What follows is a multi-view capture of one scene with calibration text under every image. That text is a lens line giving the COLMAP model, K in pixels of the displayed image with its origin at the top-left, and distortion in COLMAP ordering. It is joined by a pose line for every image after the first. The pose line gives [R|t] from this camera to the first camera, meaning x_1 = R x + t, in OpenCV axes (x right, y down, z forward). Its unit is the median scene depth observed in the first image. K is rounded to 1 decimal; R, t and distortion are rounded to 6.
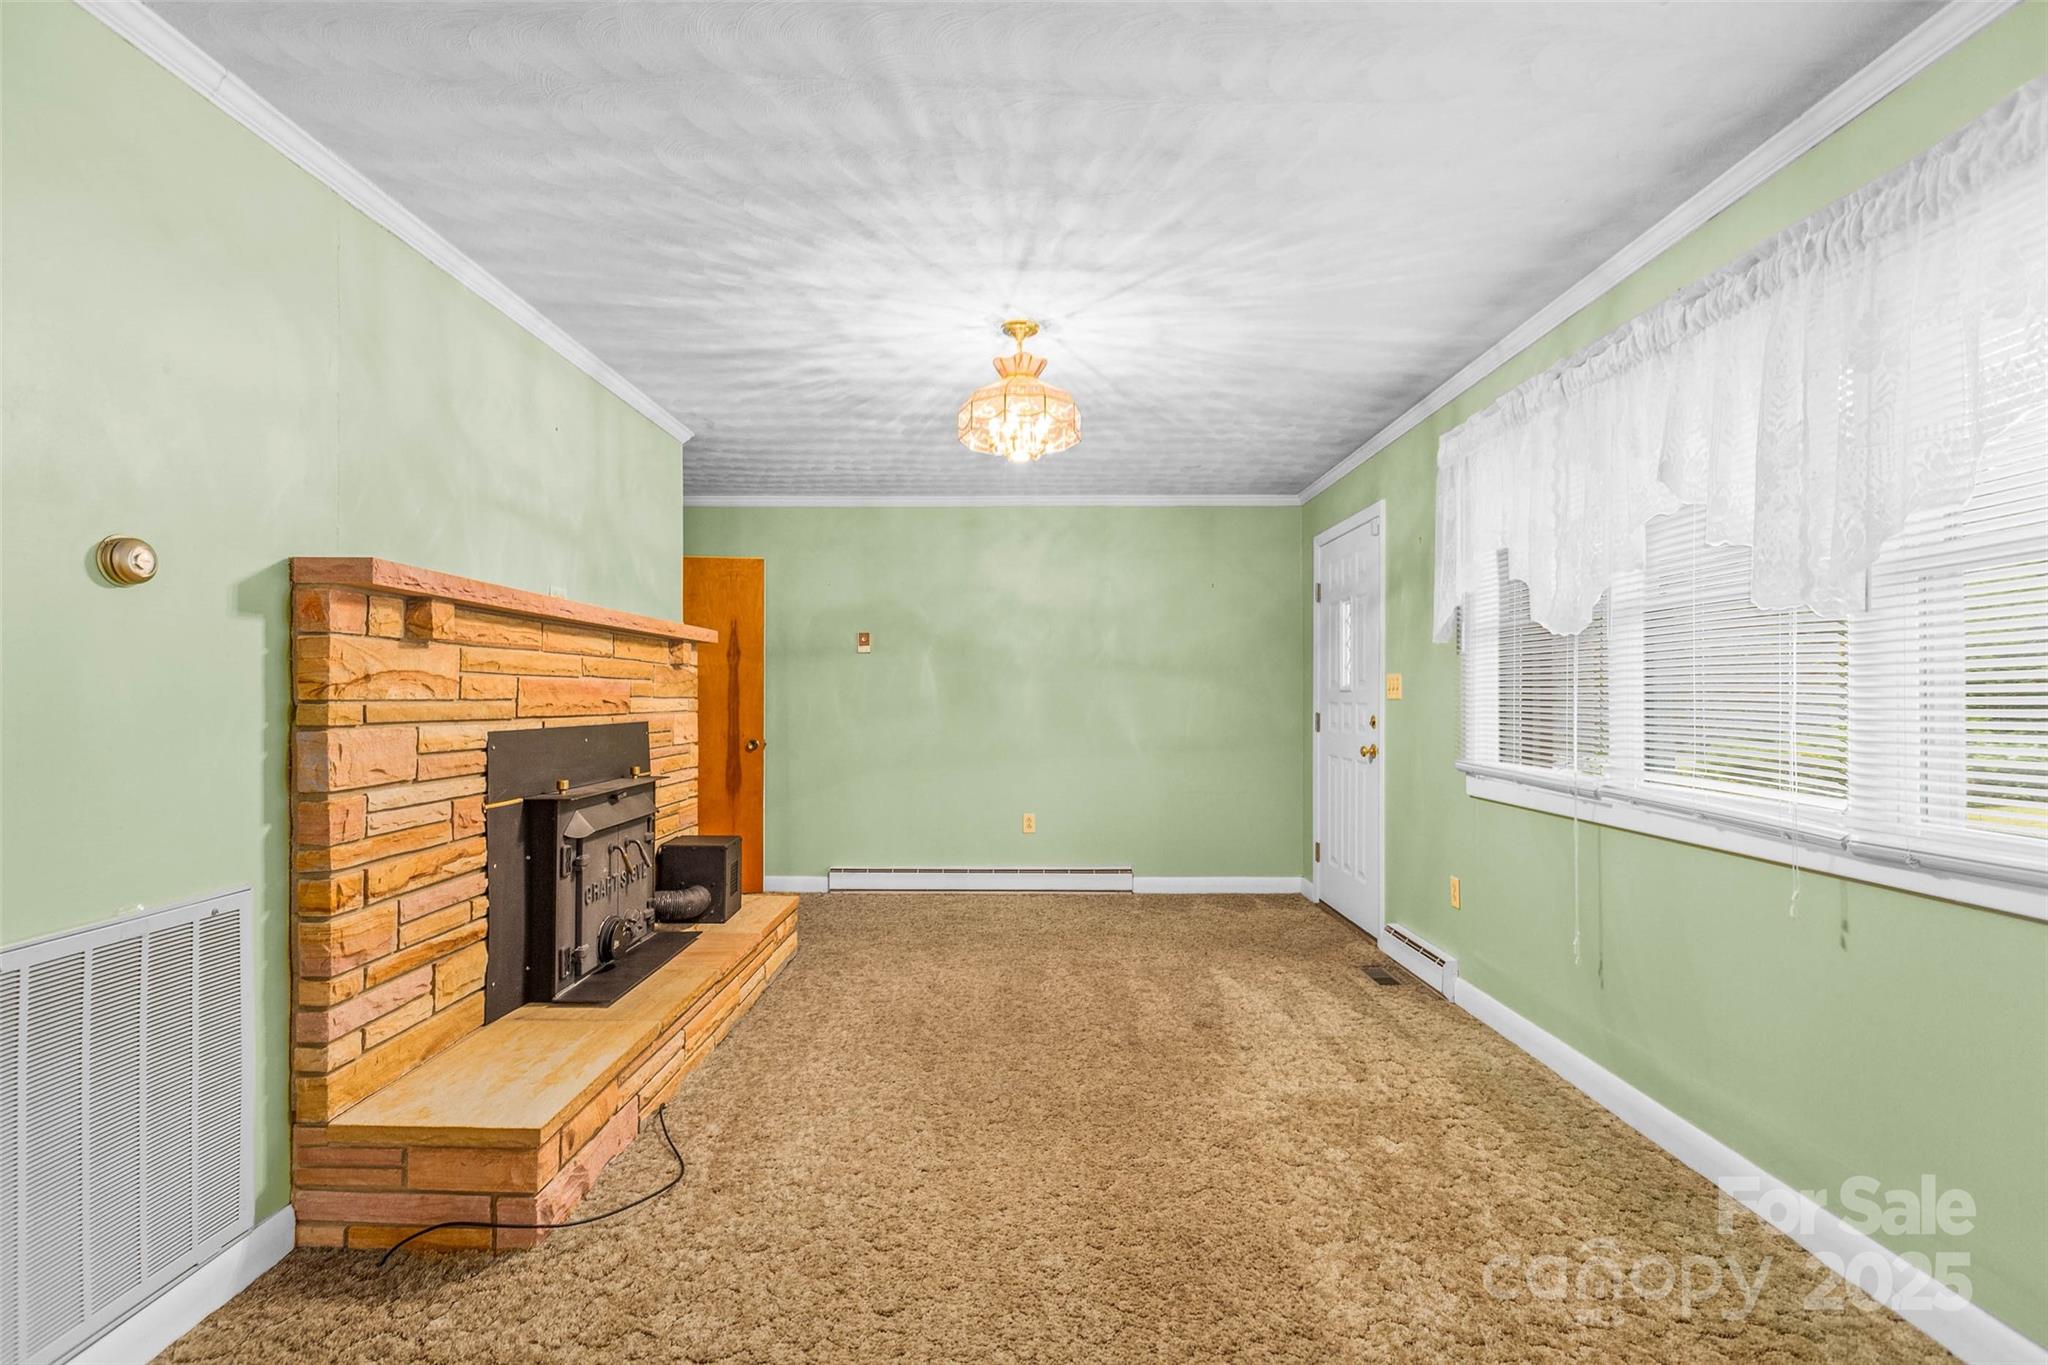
lens RADIAL K [[950.6, 0, 1015.9], [0, 950.6, 686.2], [0, 0, 1]] dist [-0.003961, -0.000141]
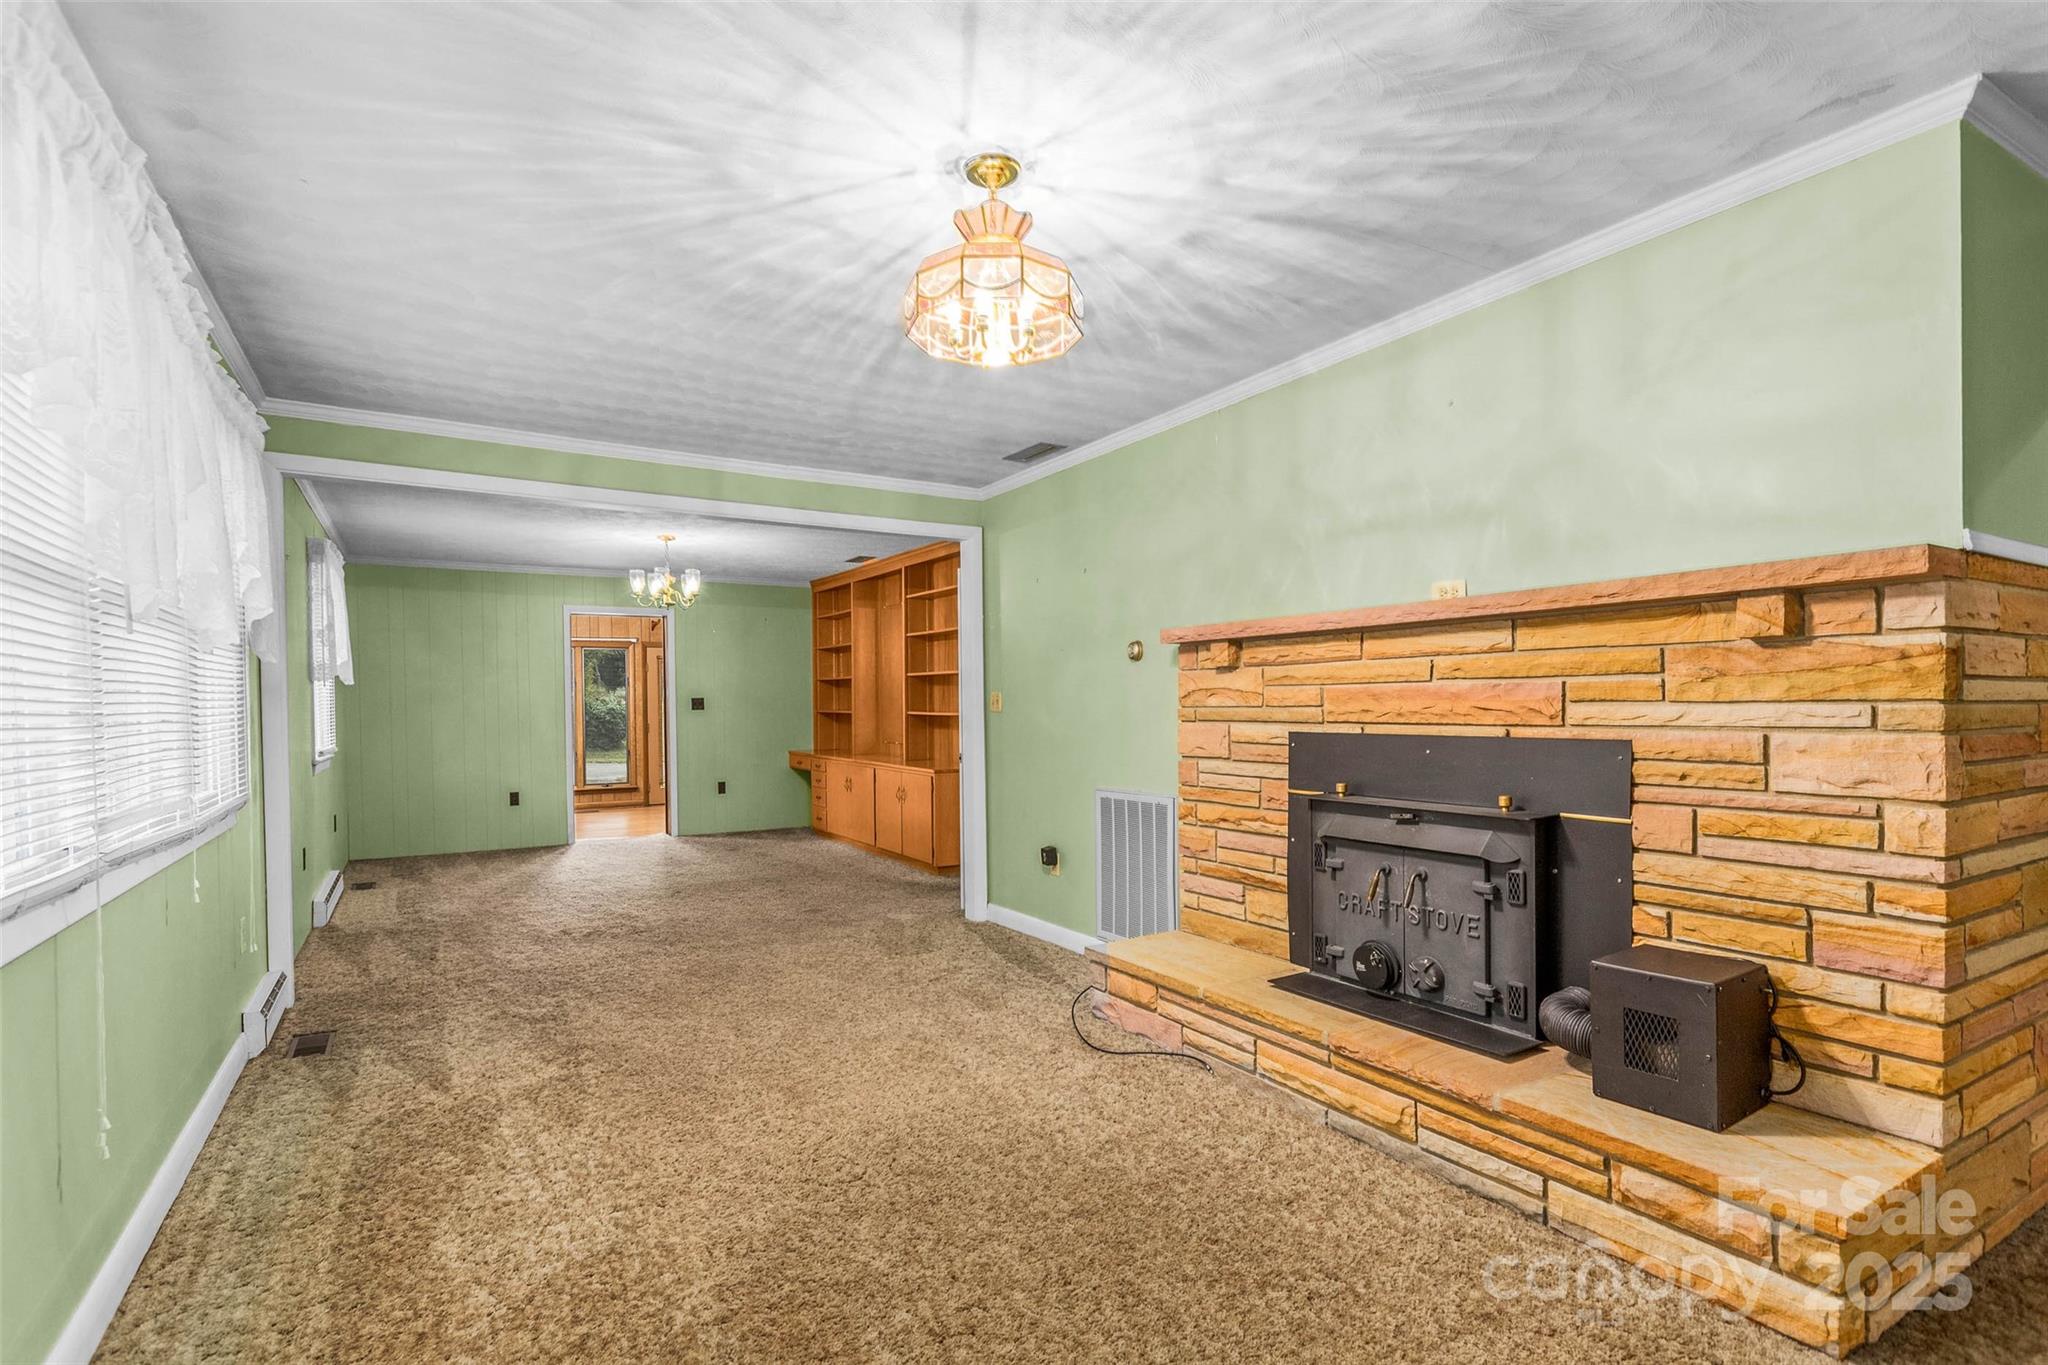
lens RADIAL K [[950.6, 0, 994.9], [0, 950.6, 716.0], [0, 0, 1]] dist [-0.003961, -0.000141]
pose [[-0.859241, 0.017211, -0.511282, 0.432498], [0.018755, 0.999822, 0.002137, 0.017387], [0.511227, -0.007753, -0.859410, 1.914066]]
